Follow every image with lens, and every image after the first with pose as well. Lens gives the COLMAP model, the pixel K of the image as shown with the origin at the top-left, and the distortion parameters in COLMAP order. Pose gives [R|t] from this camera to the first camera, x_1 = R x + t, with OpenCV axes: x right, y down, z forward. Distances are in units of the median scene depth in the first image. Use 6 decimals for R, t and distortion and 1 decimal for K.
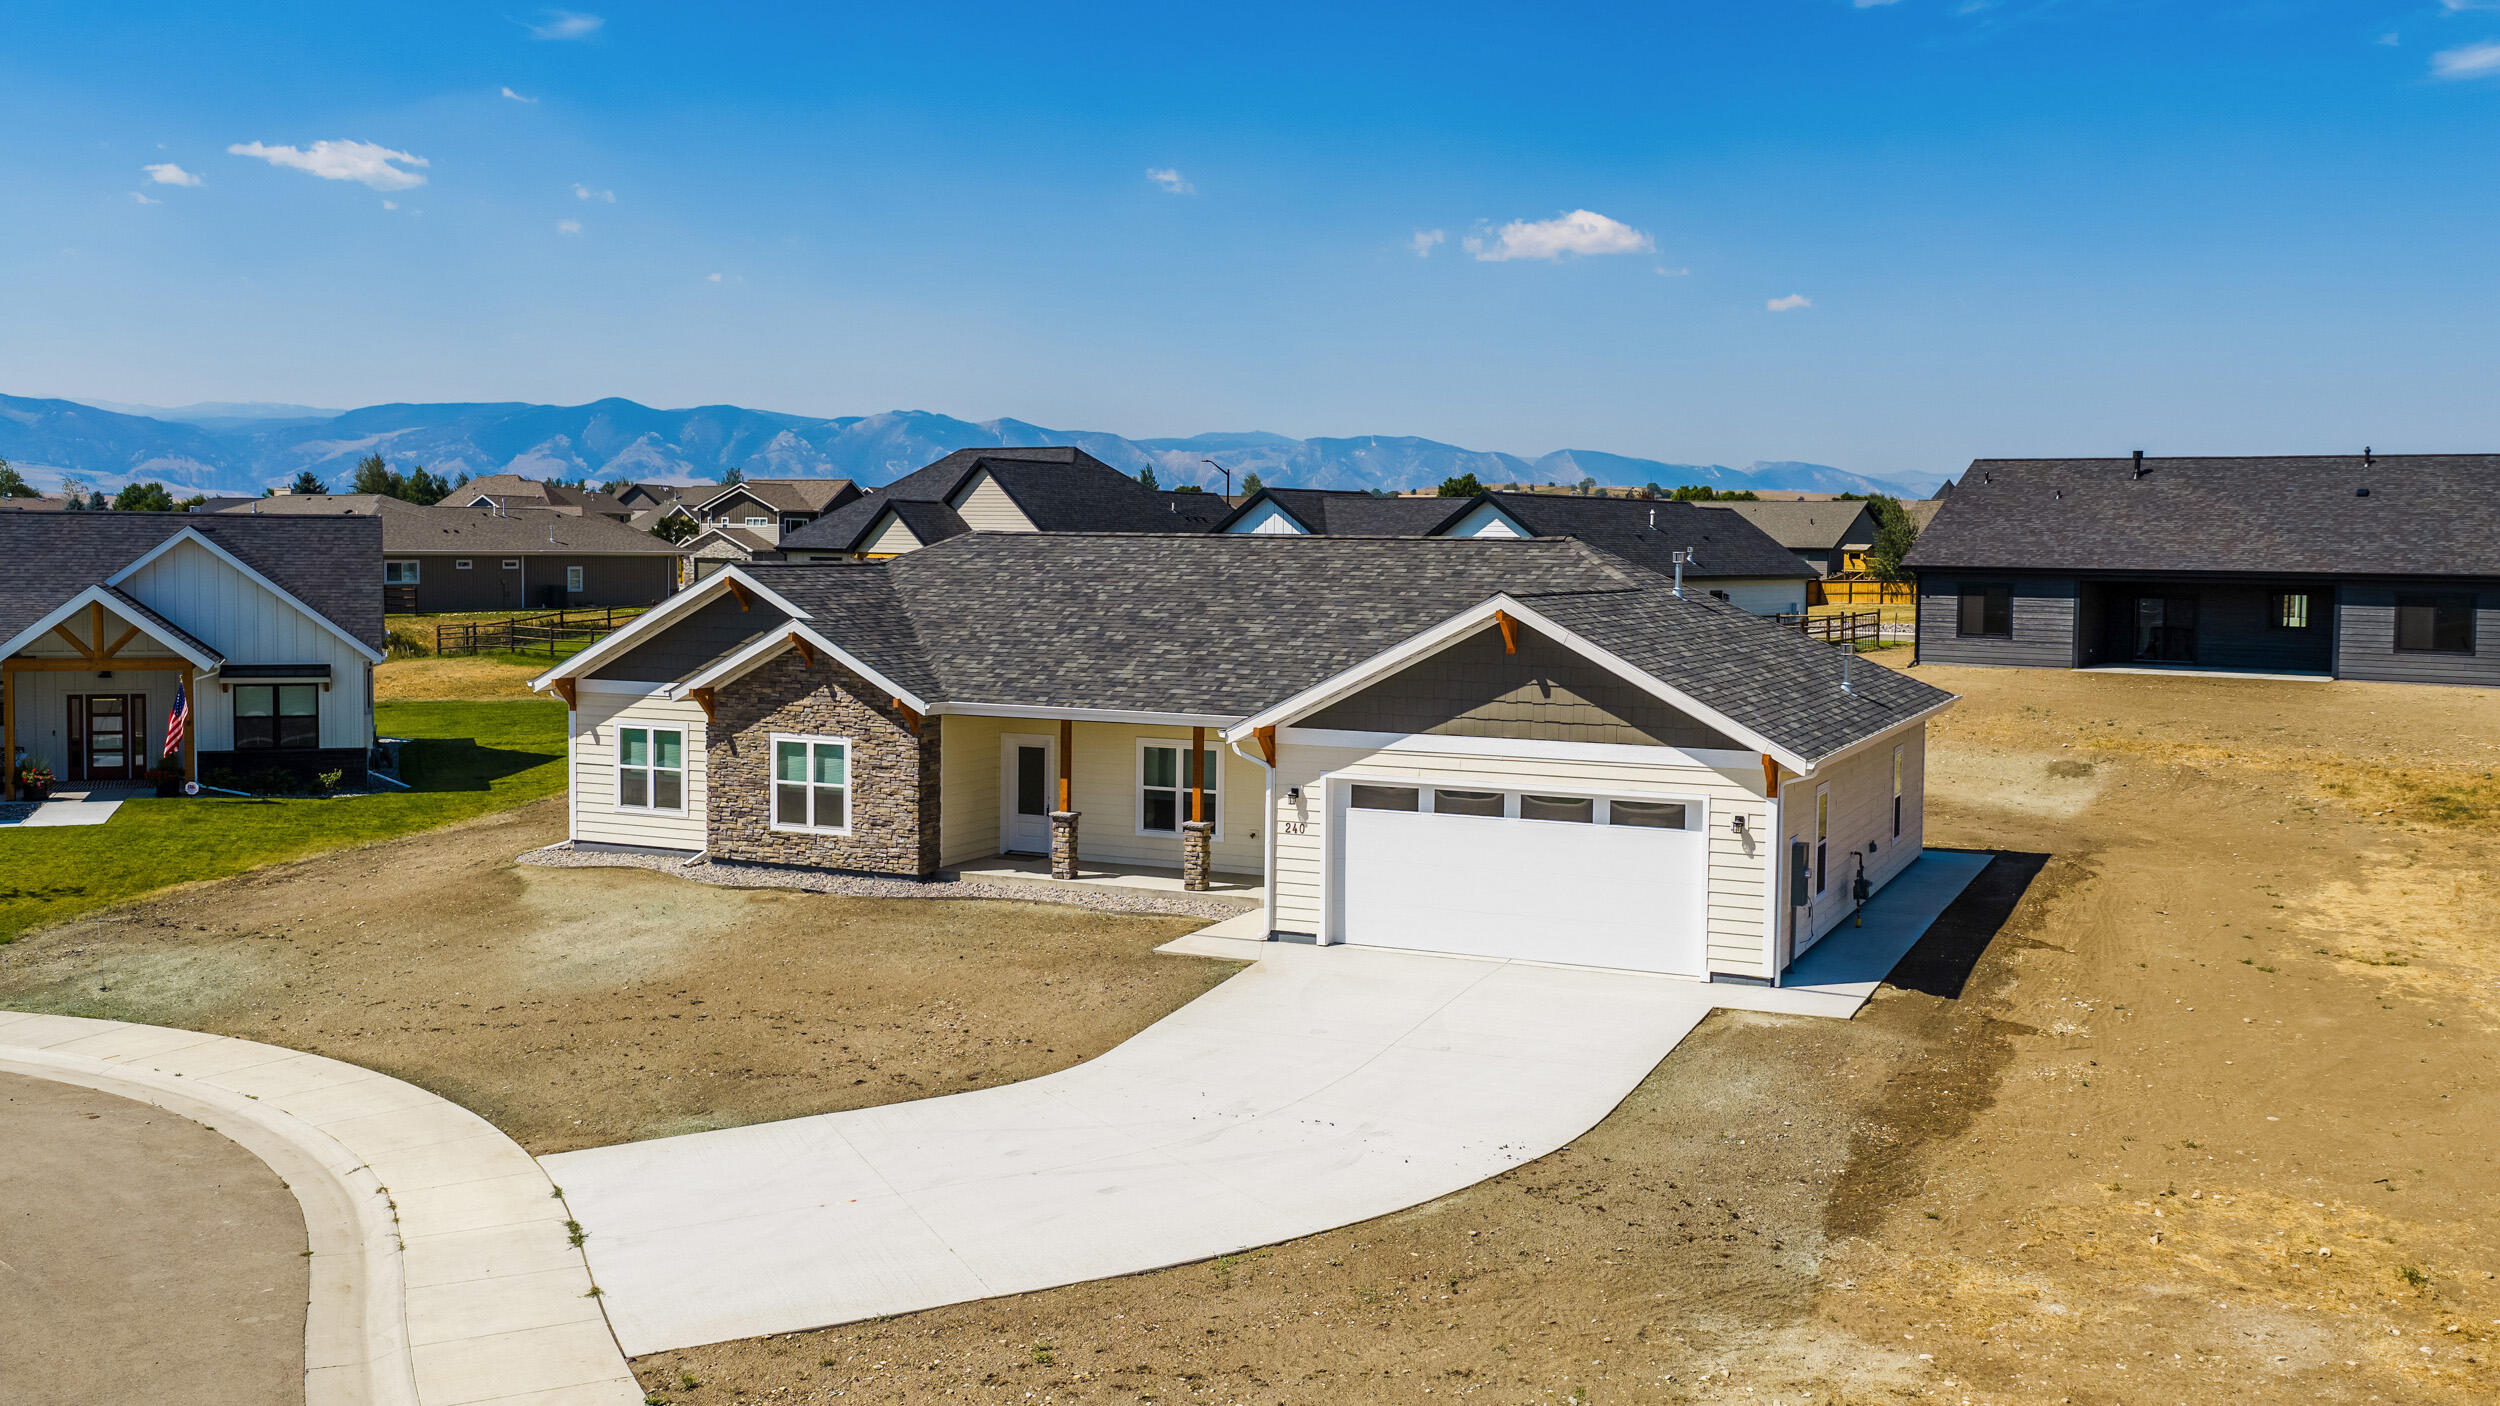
lens RADIAL K [[2160.1, 0, 1314.4], [0, 2160.1, 656.8], [0, 0, 1]] dist [0.037780, -0.080867]
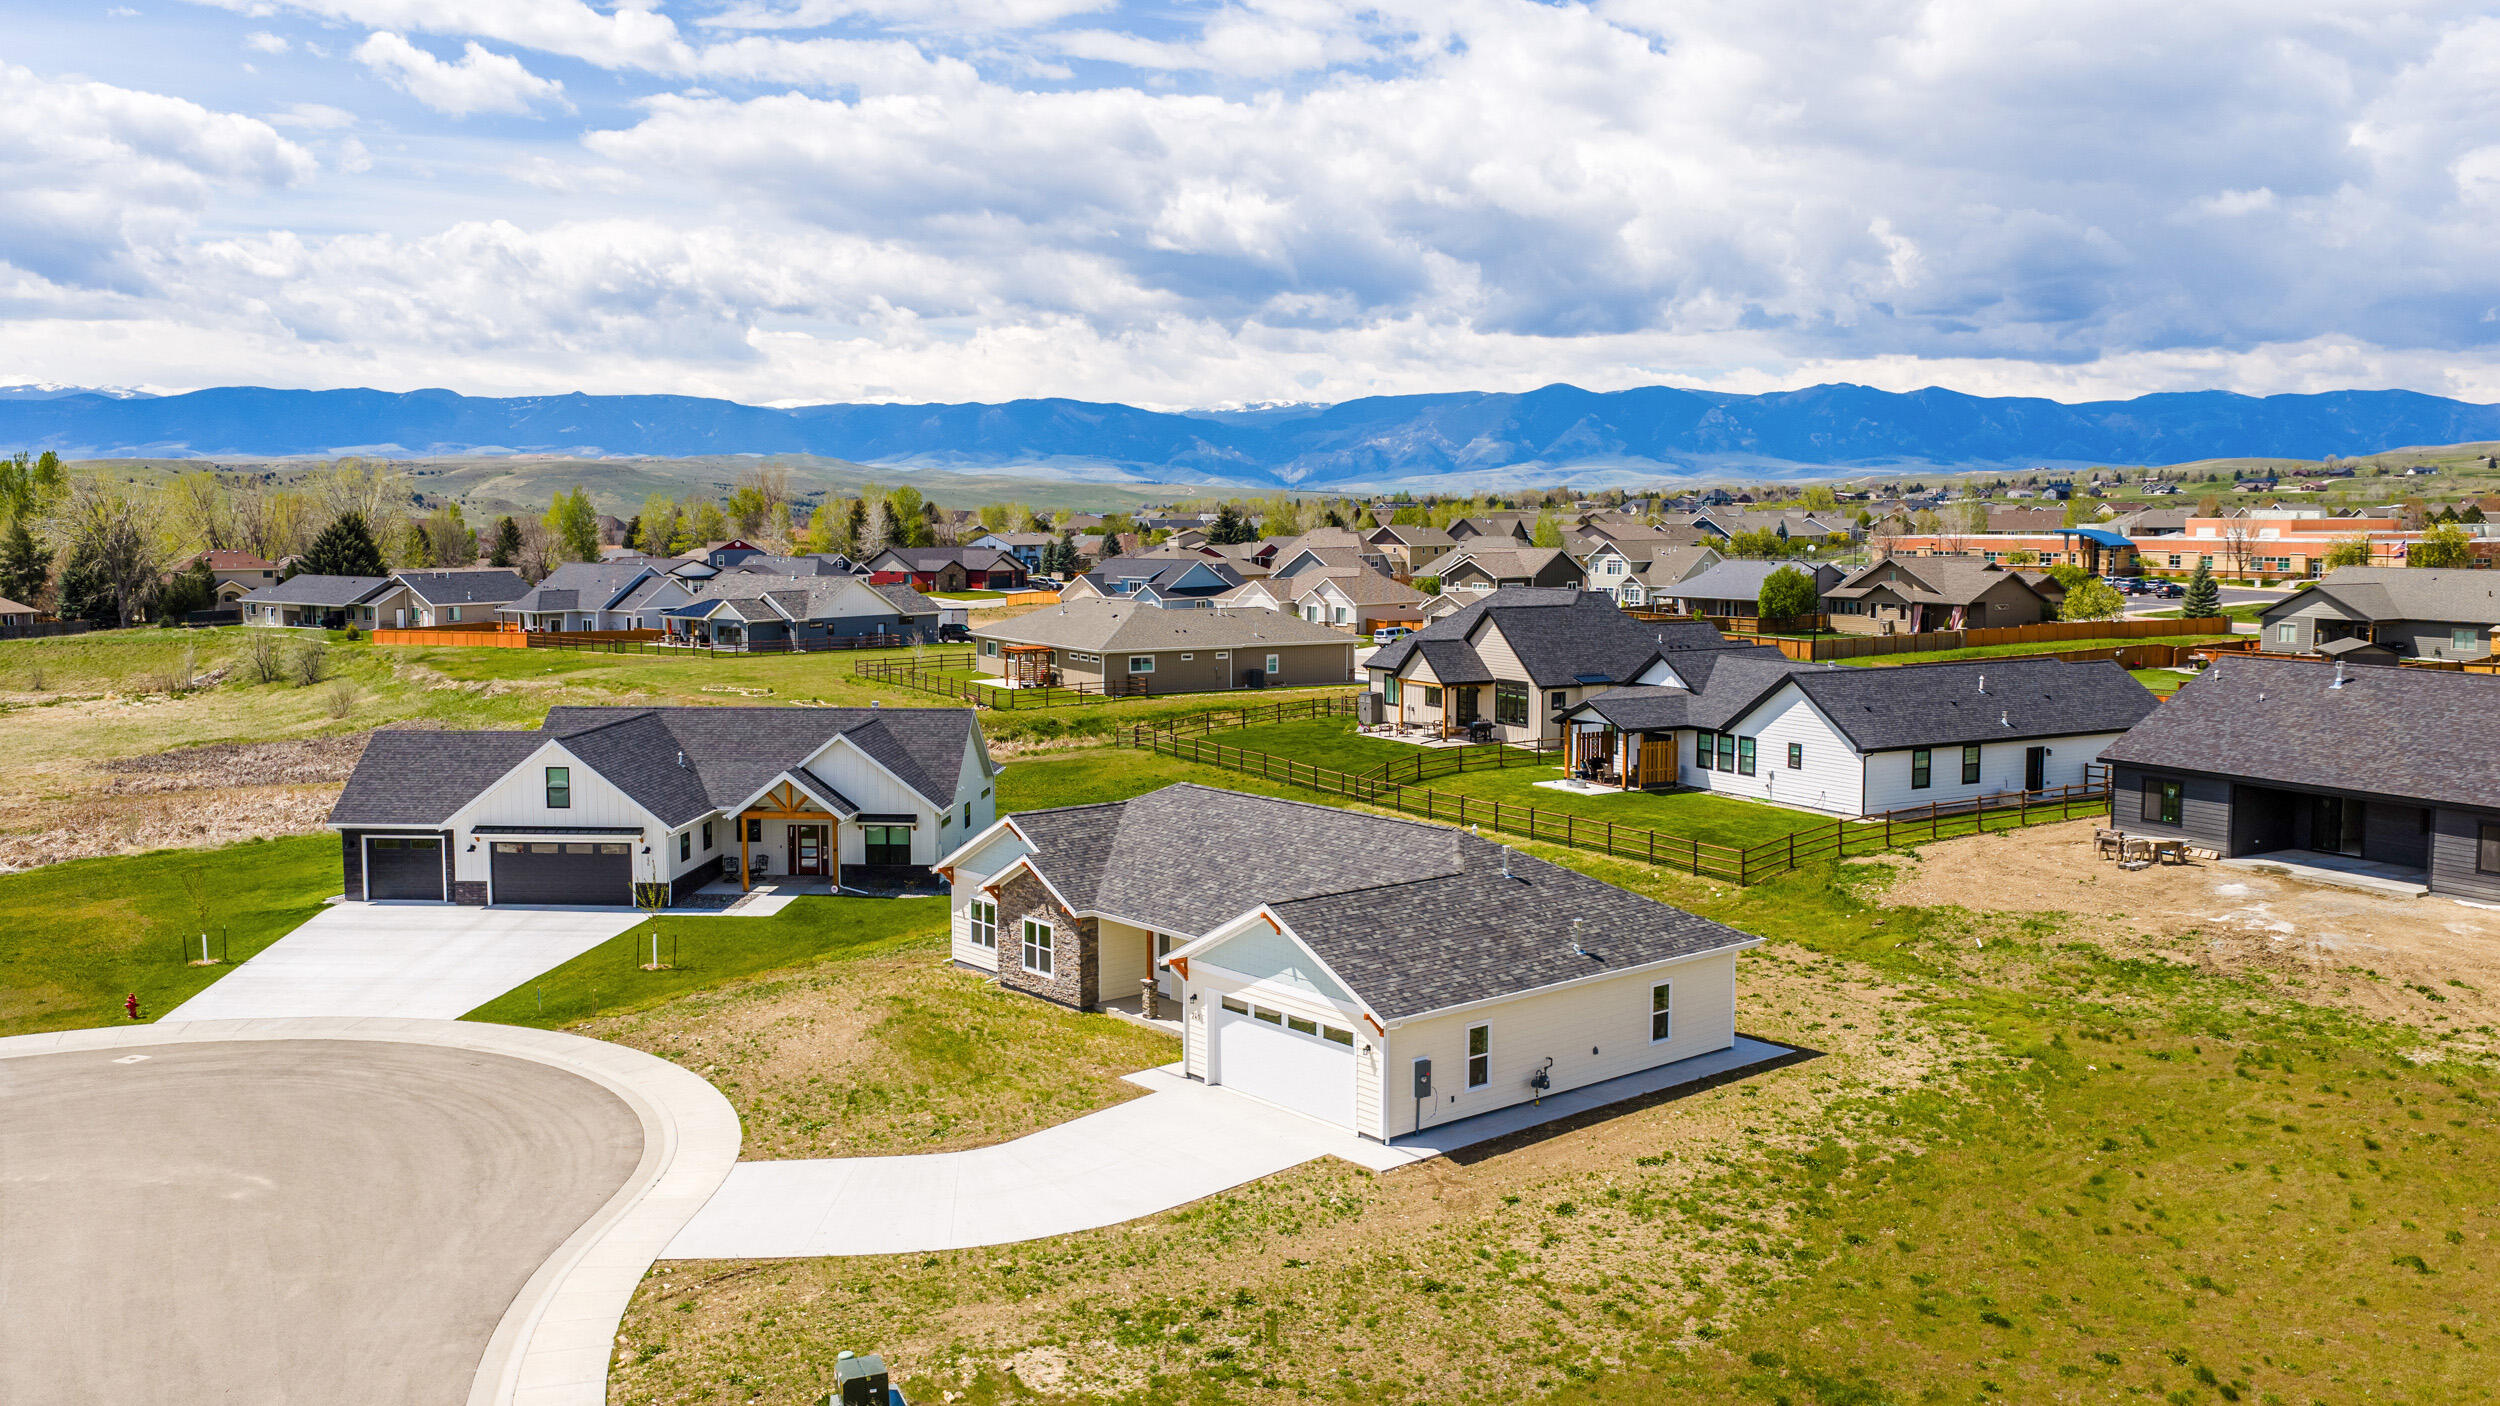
lens RADIAL K [[2053.9, 0, 1253.5], [0, 2053.9, 698.5], [0, 0, 1]] dist [0.036056, -0.069085]
pose [[0.896785, 0.027895, -0.441586, 0.644761], [-0.011578, 0.999148, 0.039604, -0.207574], [0.442315, -0.030403, 0.896344, -0.396913]]
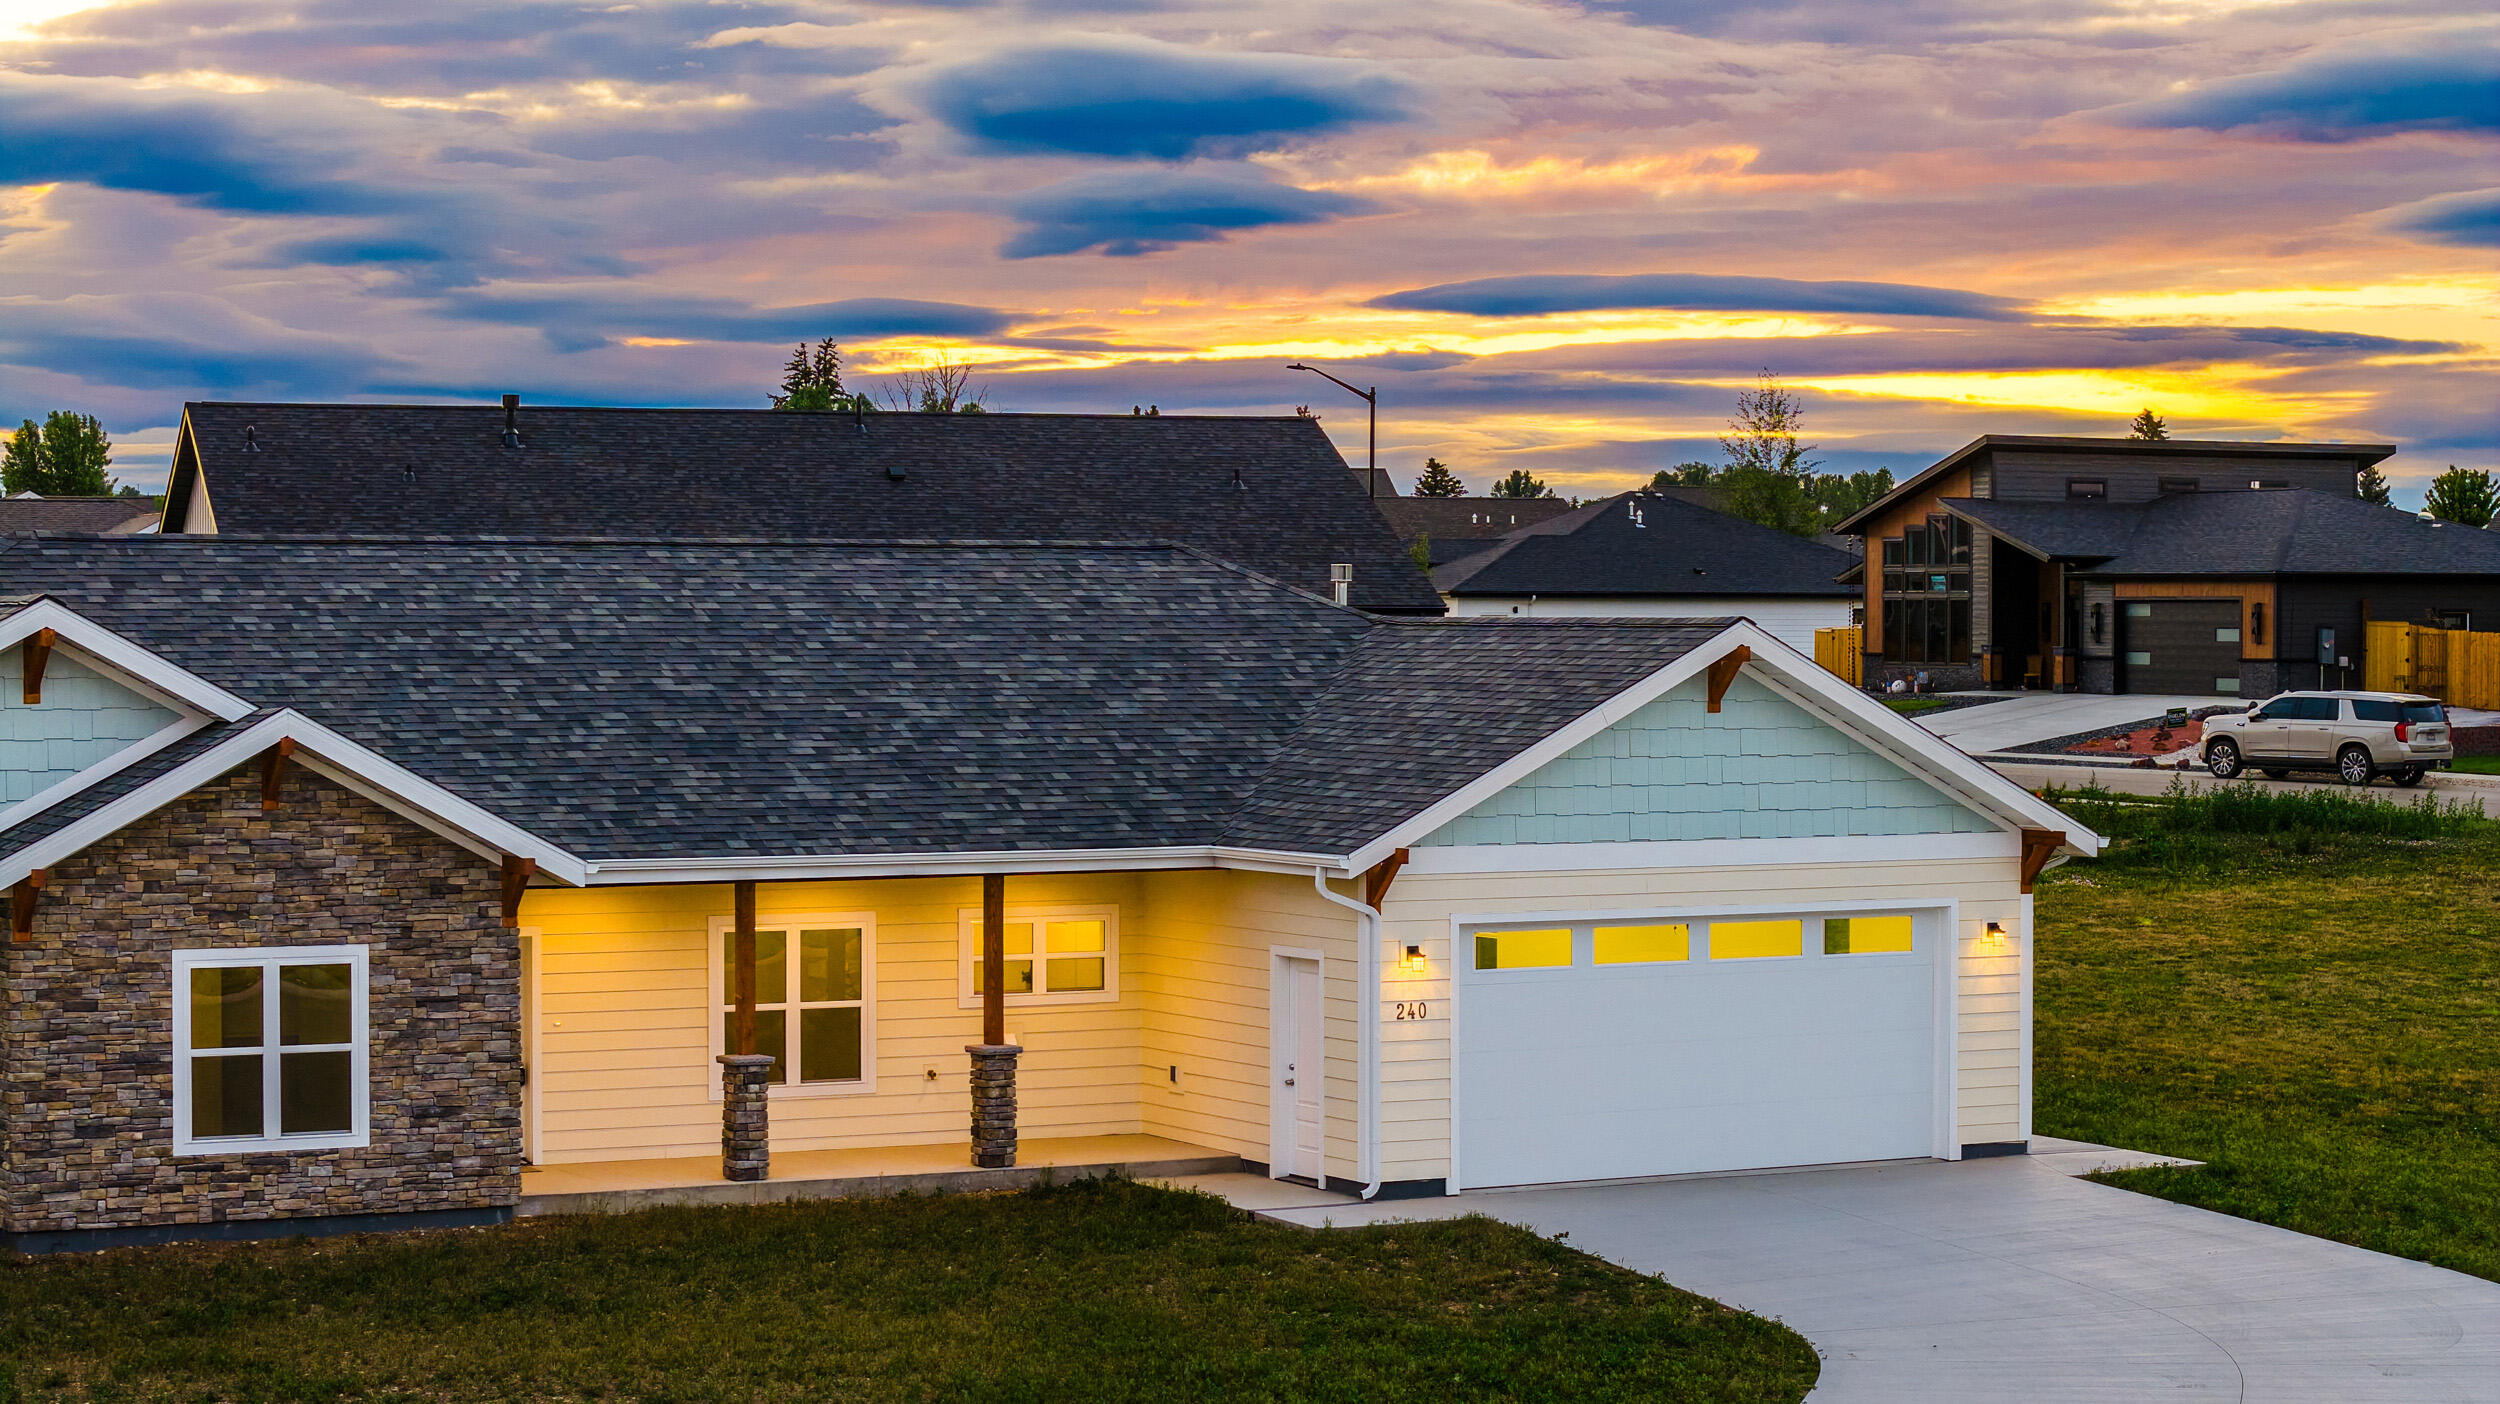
lens RADIAL K [[5011.7, 0, 1264.7], [0, 5011.7, 705.2], [0, 0, 1]] dist [-0.237987, 1.217023]
pose [[0.599175, -0.027066, 0.800161, -0.988001], [0.048318, 0.998829, -0.002395, -0.005270], [-0.799159, 0.040097, 0.599781, 0.147750]]
